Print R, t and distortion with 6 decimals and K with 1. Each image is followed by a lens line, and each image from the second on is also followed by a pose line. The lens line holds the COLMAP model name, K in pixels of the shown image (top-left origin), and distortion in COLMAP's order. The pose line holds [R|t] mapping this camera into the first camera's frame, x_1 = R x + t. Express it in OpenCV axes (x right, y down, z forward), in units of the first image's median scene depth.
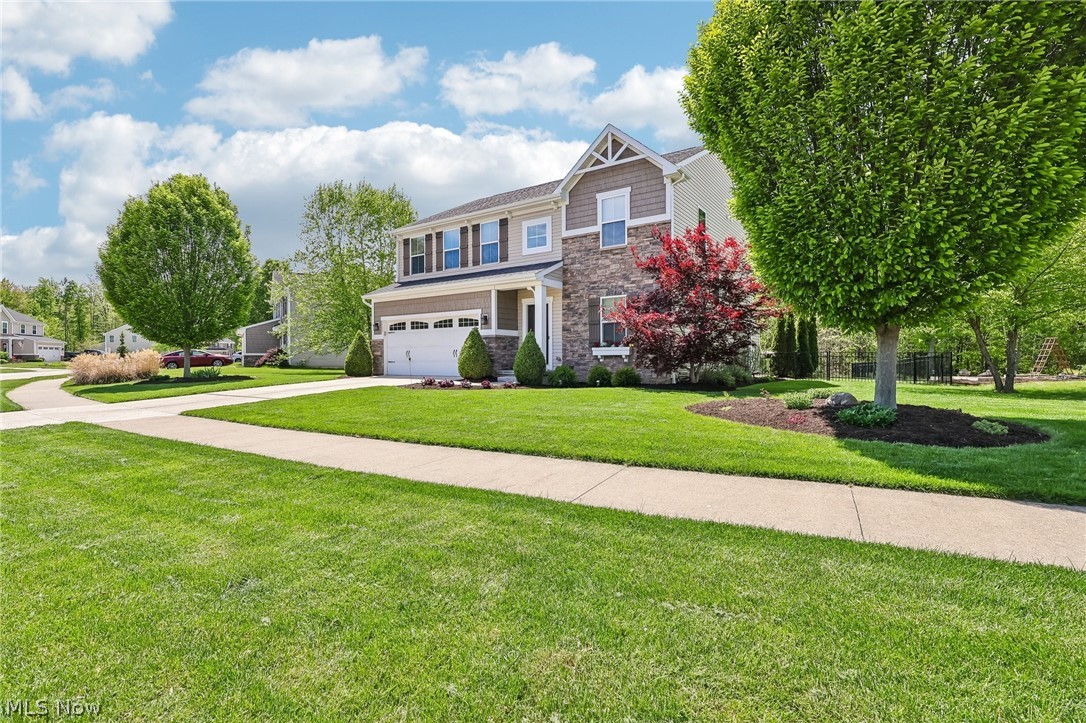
lens RADIAL K [[509.5, 0, 543.0], [0, 509.5, 361.5], [0, 0, 1]] dist [-0.000188, 0.000172]
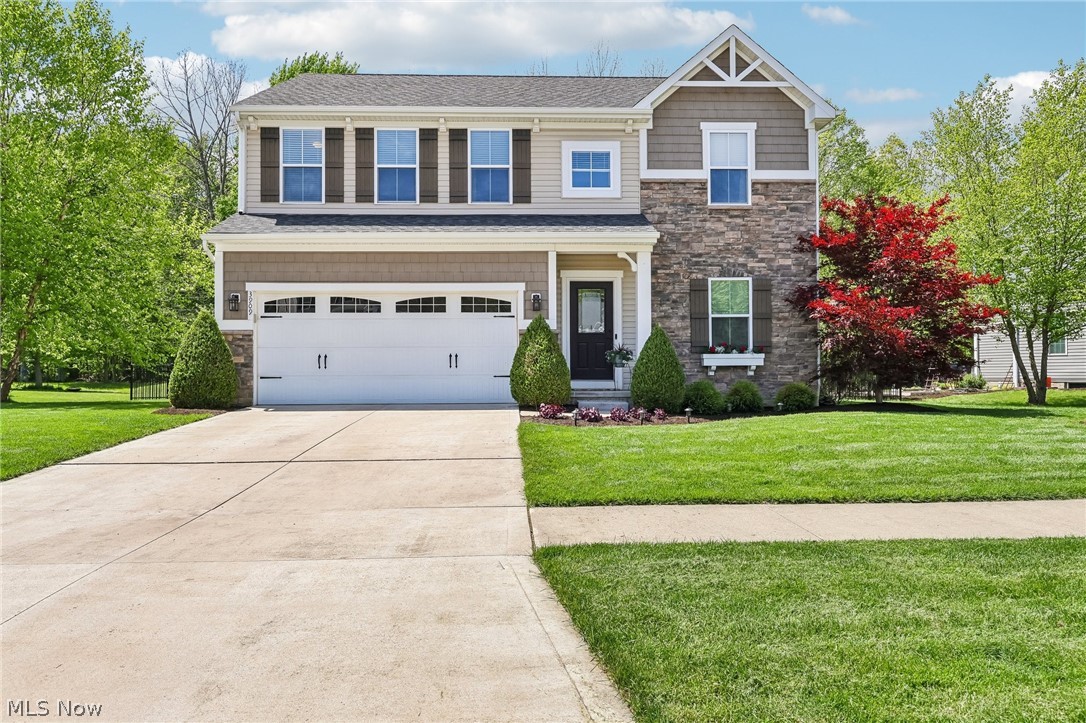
lens RADIAL K [[712.9, 0, 588.2], [0, 712.9, 364.7], [0, 0, 1]] dist [-0.004716, -0.000612]
pose [[0.801556, 0.004850, 0.597900, -0.560518], [0.004502, 0.999890, -0.014146, -0.001245], [-0.597903, 0.014030, 0.801446, 0.346955]]
